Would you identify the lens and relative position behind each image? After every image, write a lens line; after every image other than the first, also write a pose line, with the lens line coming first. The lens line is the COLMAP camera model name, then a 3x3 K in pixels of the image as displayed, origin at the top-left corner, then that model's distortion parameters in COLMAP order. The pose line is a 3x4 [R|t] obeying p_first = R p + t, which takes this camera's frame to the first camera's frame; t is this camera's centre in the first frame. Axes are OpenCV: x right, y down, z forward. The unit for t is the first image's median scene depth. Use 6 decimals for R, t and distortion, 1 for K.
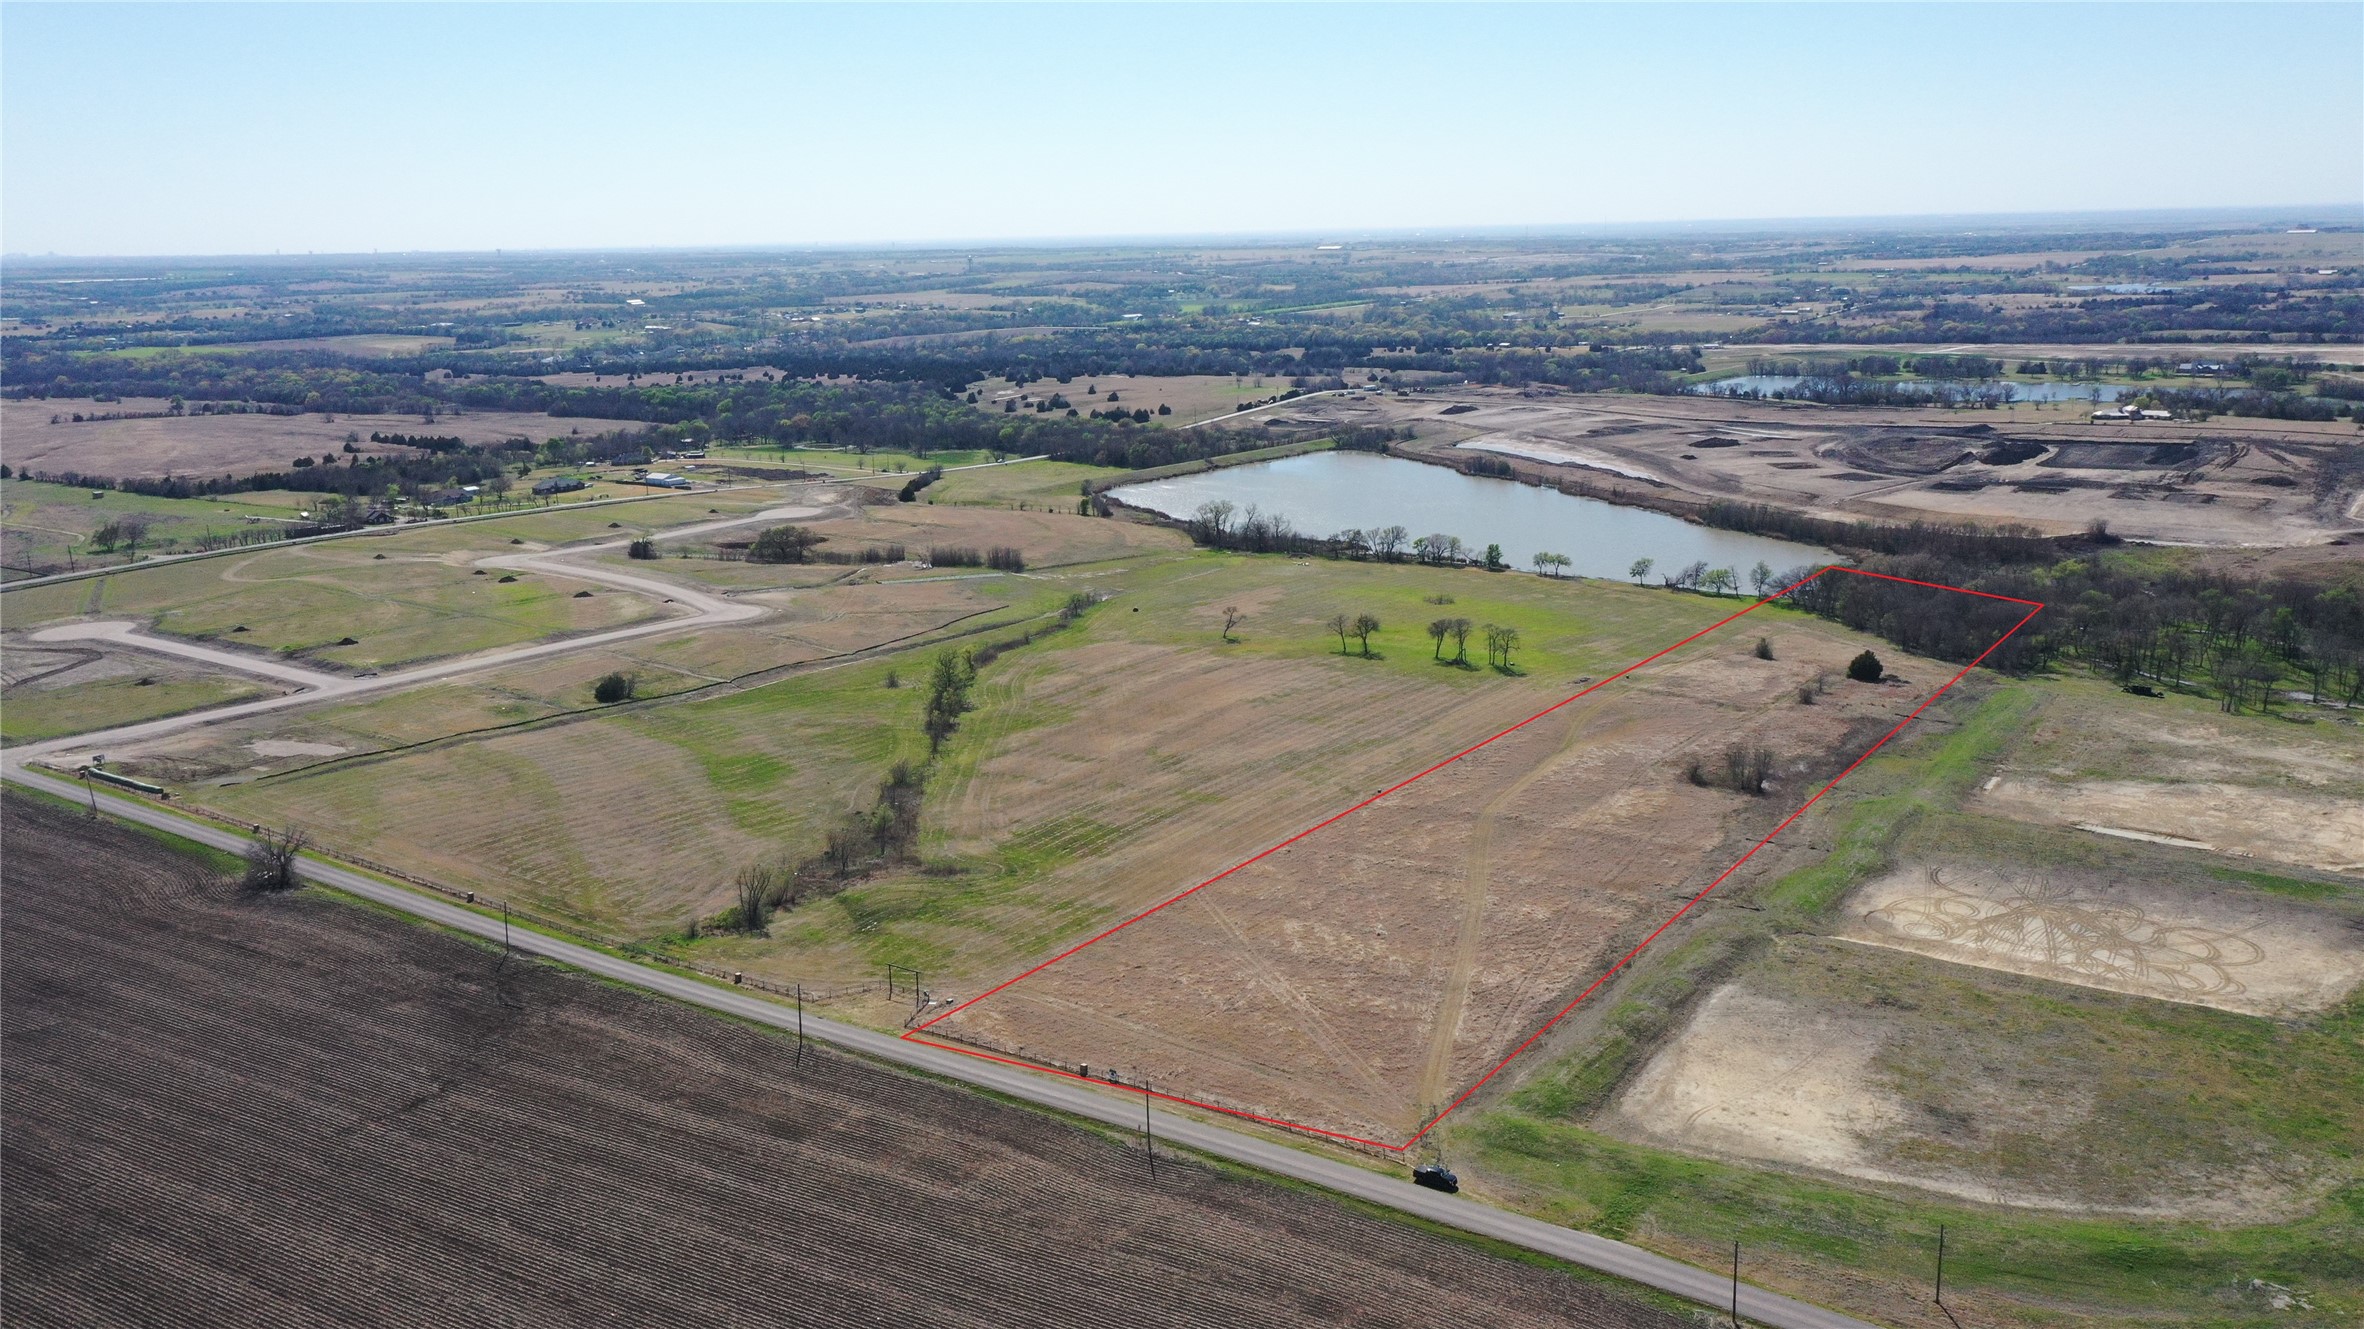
lens RADIAL K [[1897.5, 0, 1173.8], [0, 1897.5, 661.2], [0, 0, 1]] dist [0.012277, 0.007959]
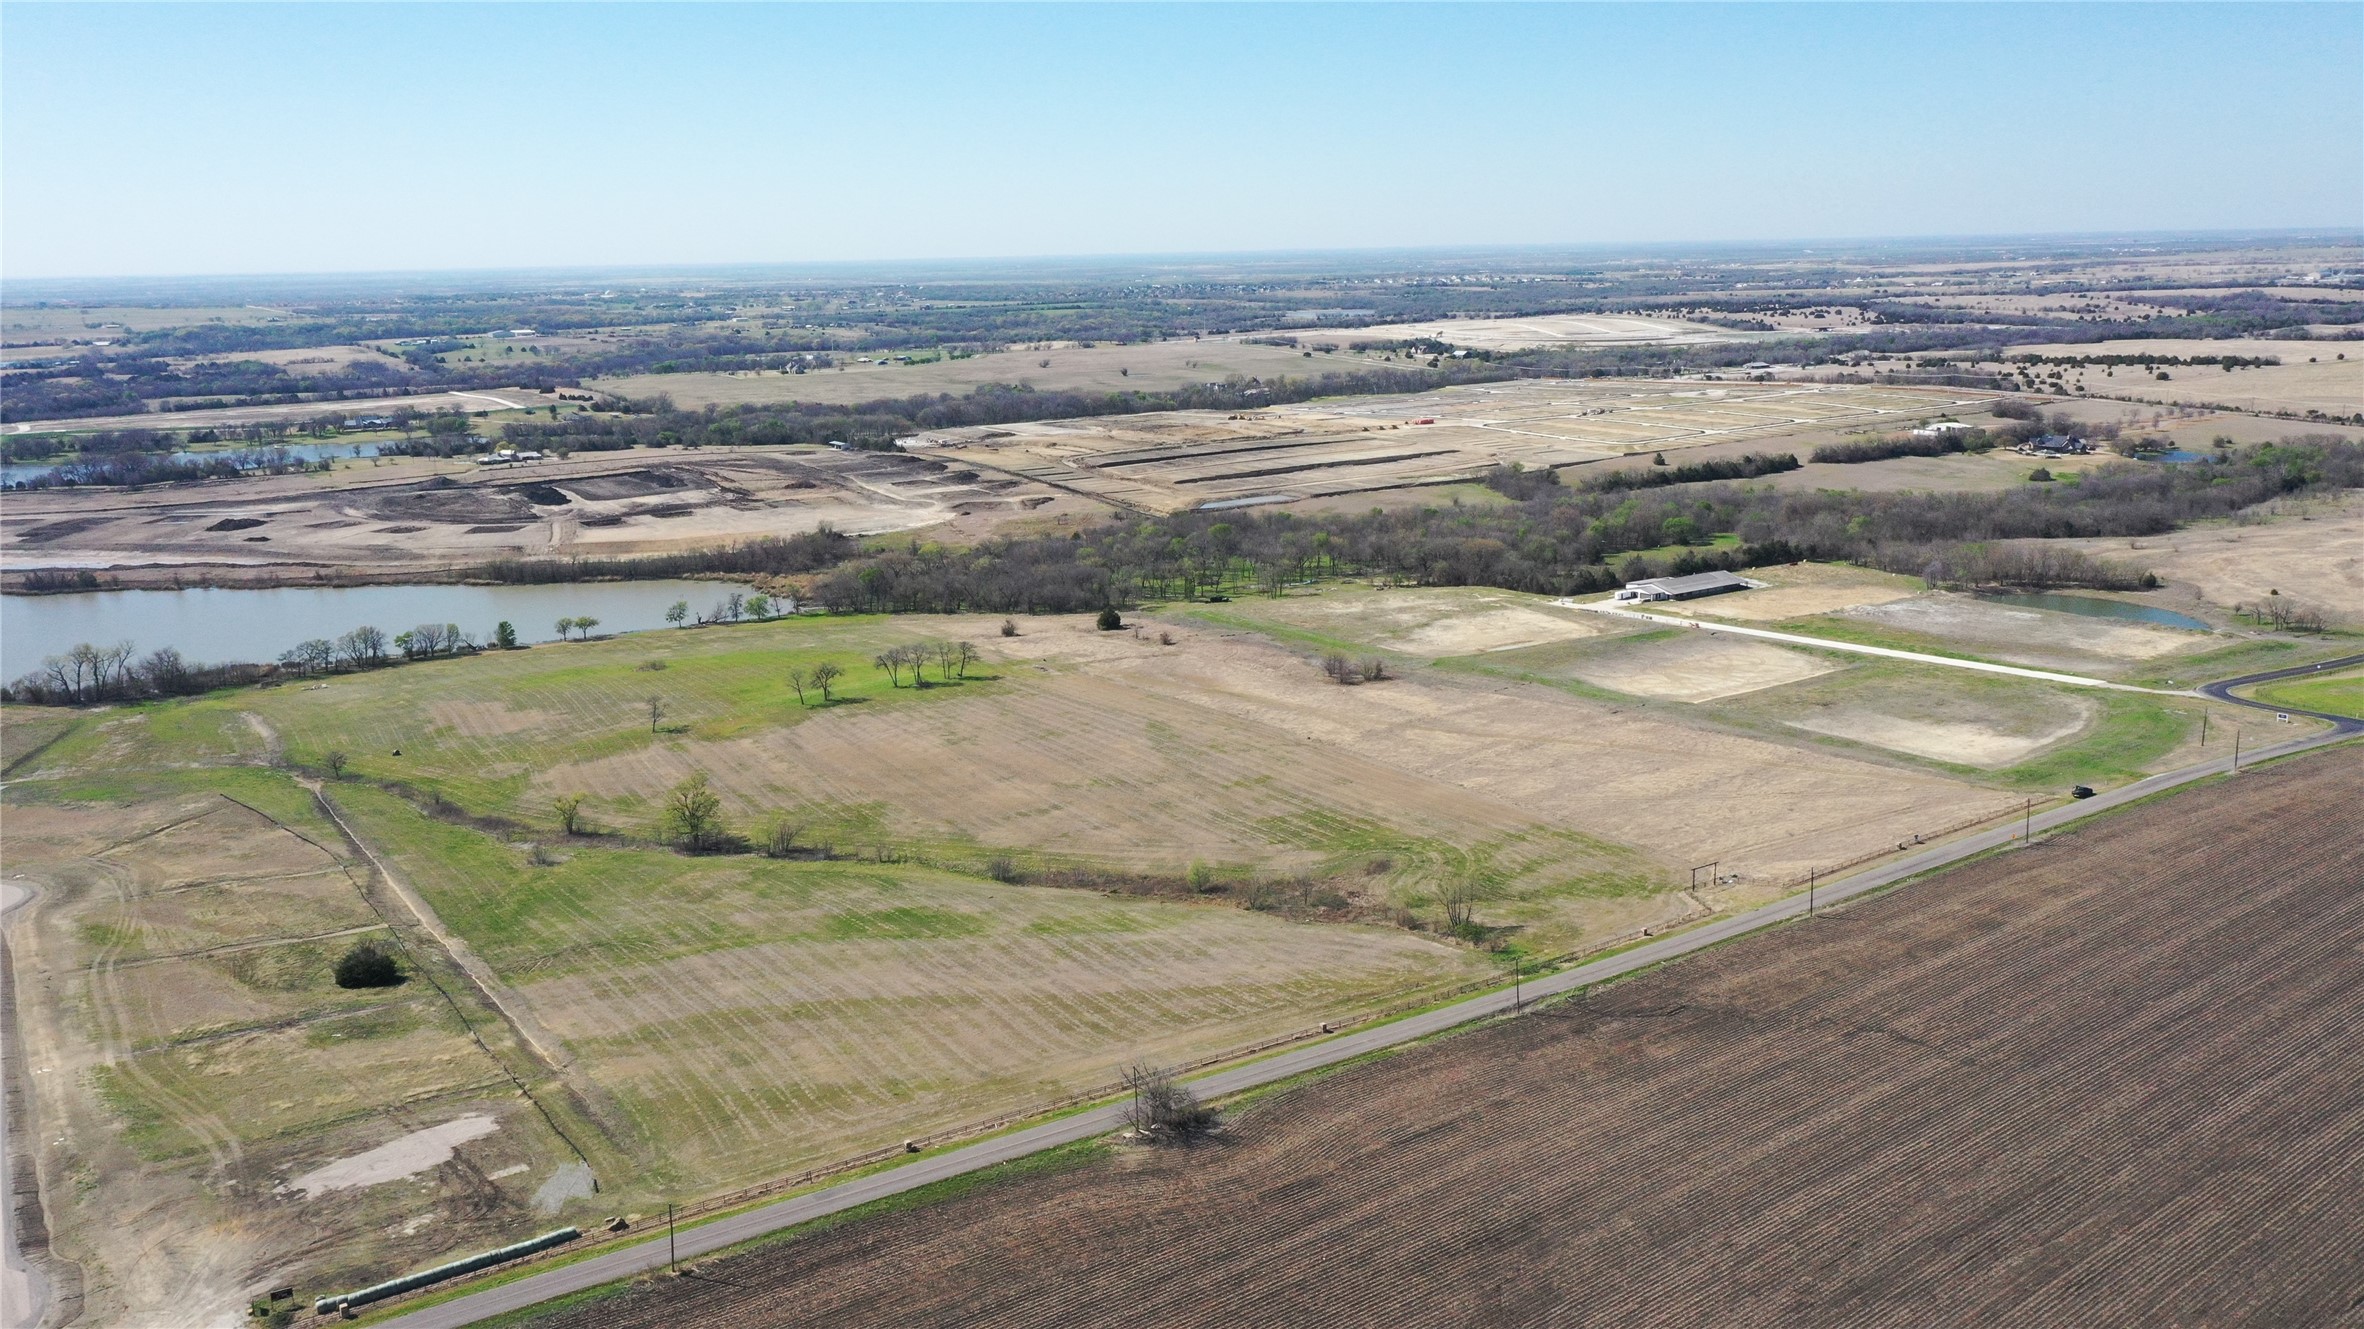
lens RADIAL K [[1881.3, 0, 1194.4], [0, 1881.3, 667.9], [0, 0, 1]] dist [0.010440, 0.001474]
pose [[0.360284, -0.190098, 0.913268, -1.102712], [0.222450, 0.968281, 0.113792, -0.138424], [-0.905931, 0.162160, 0.391143, 0.676877]]
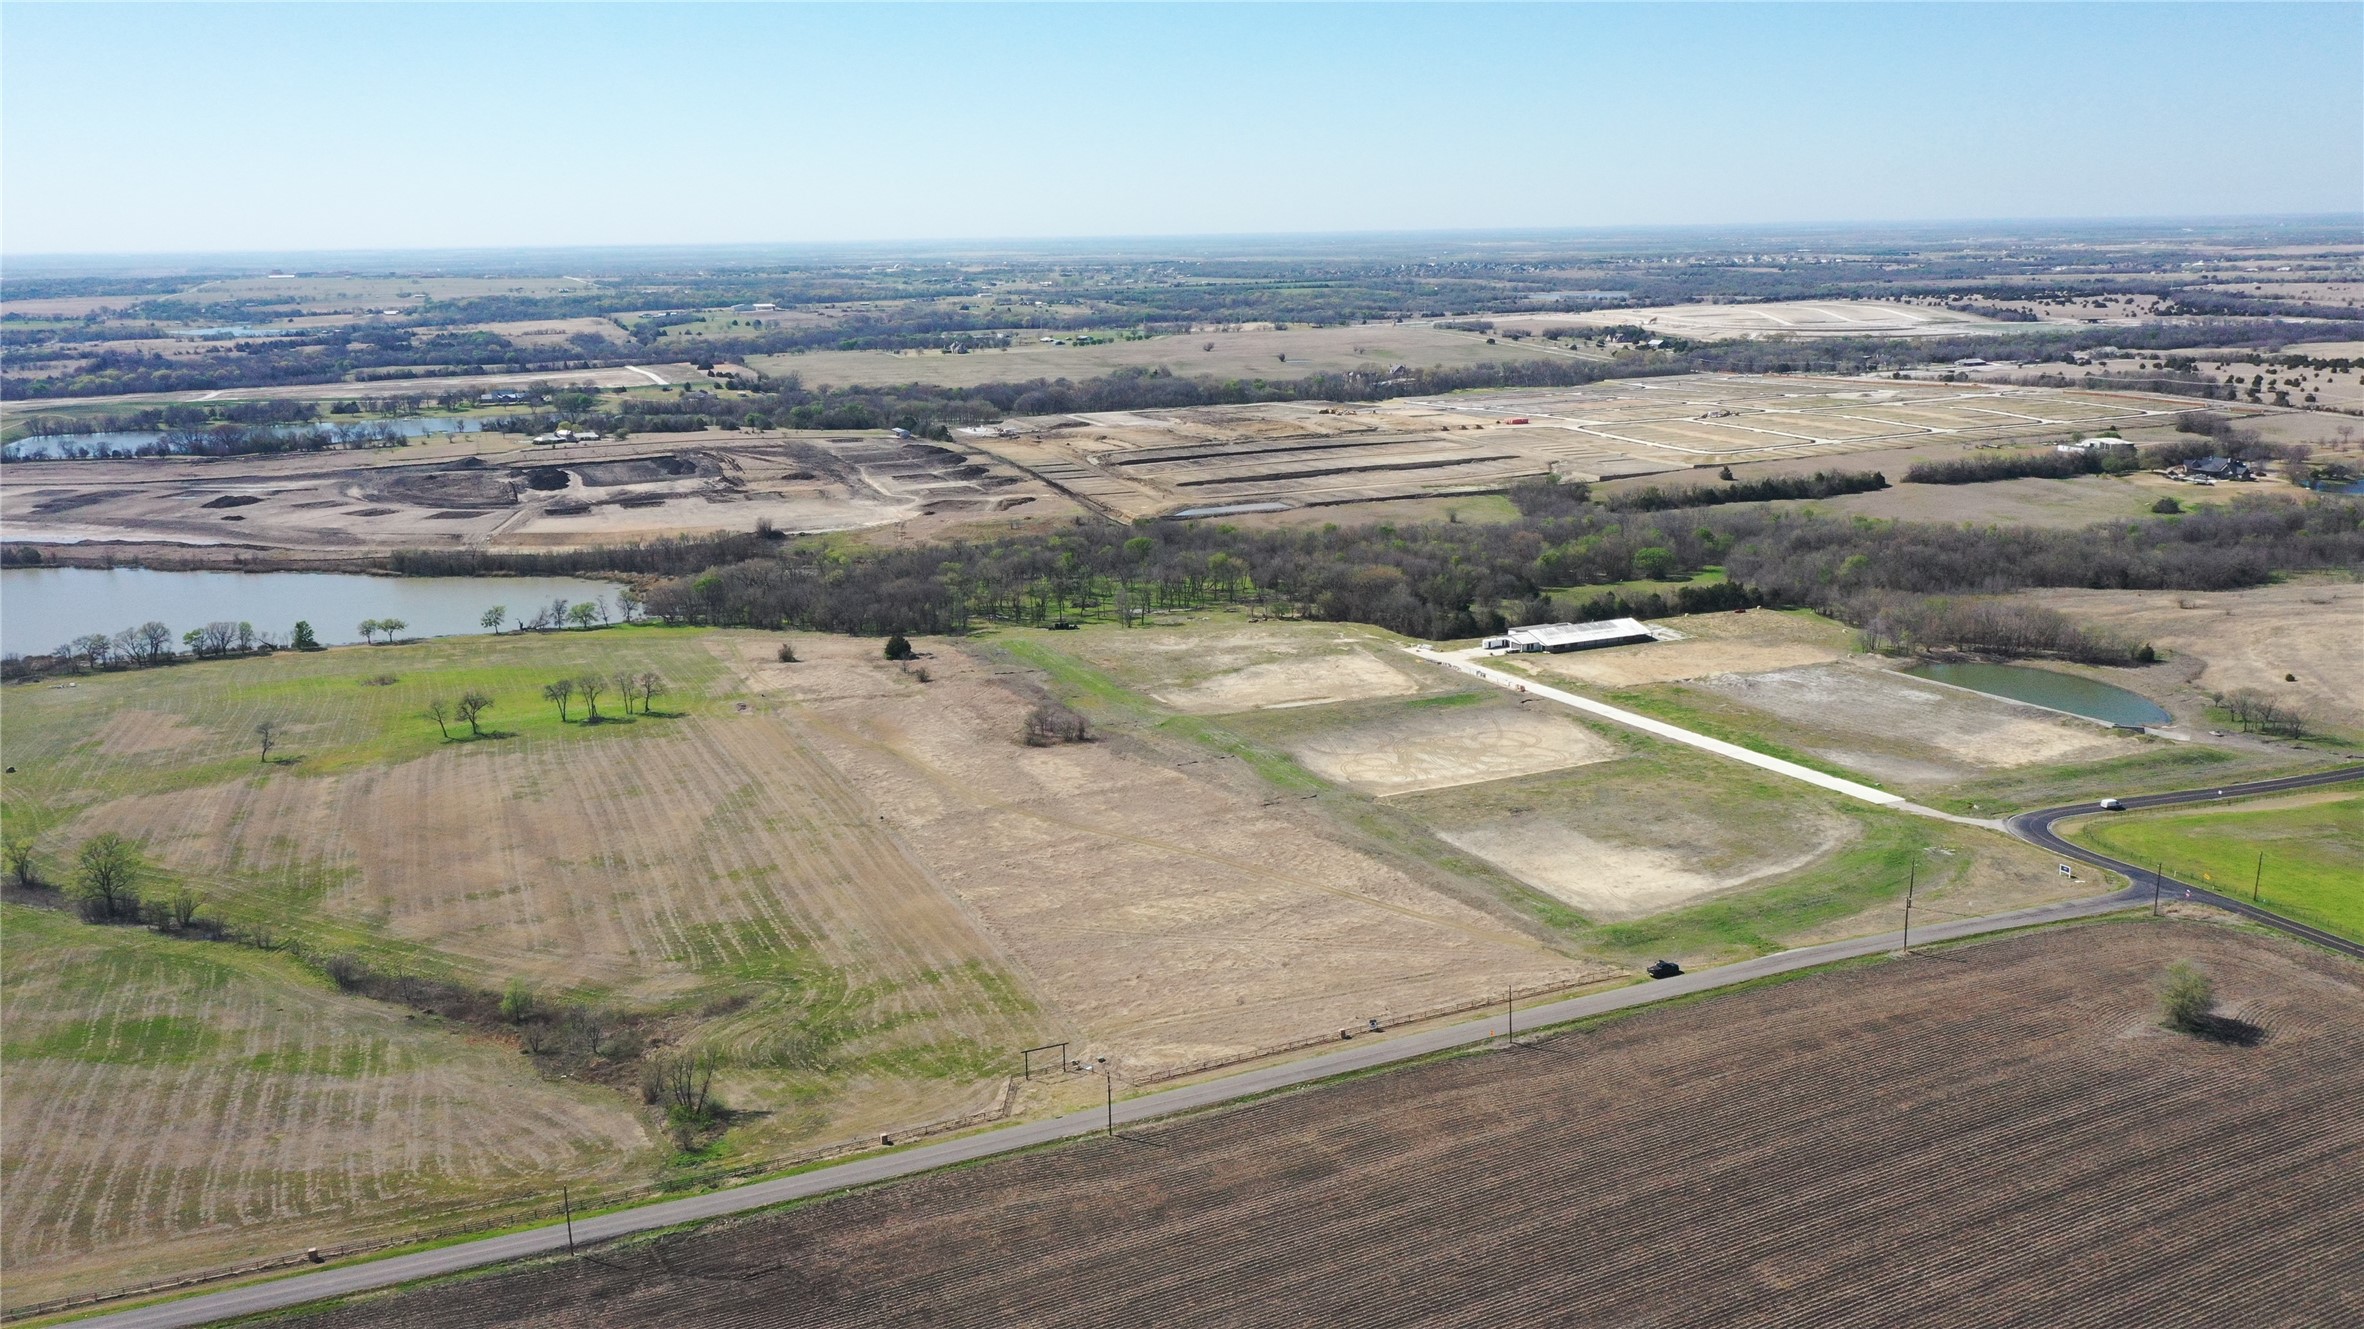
lens RADIAL K [[1881.3, 0, 1194.4], [0, 1881.3, 667.9], [0, 0, 1]] dist [0.010440, 0.001474]
pose [[0.521957, -0.181639, 0.833408, -0.704481], [0.196854, 0.976339, 0.089503, -0.074321], [-0.829946, 0.117343, 0.545363, 0.346446]]
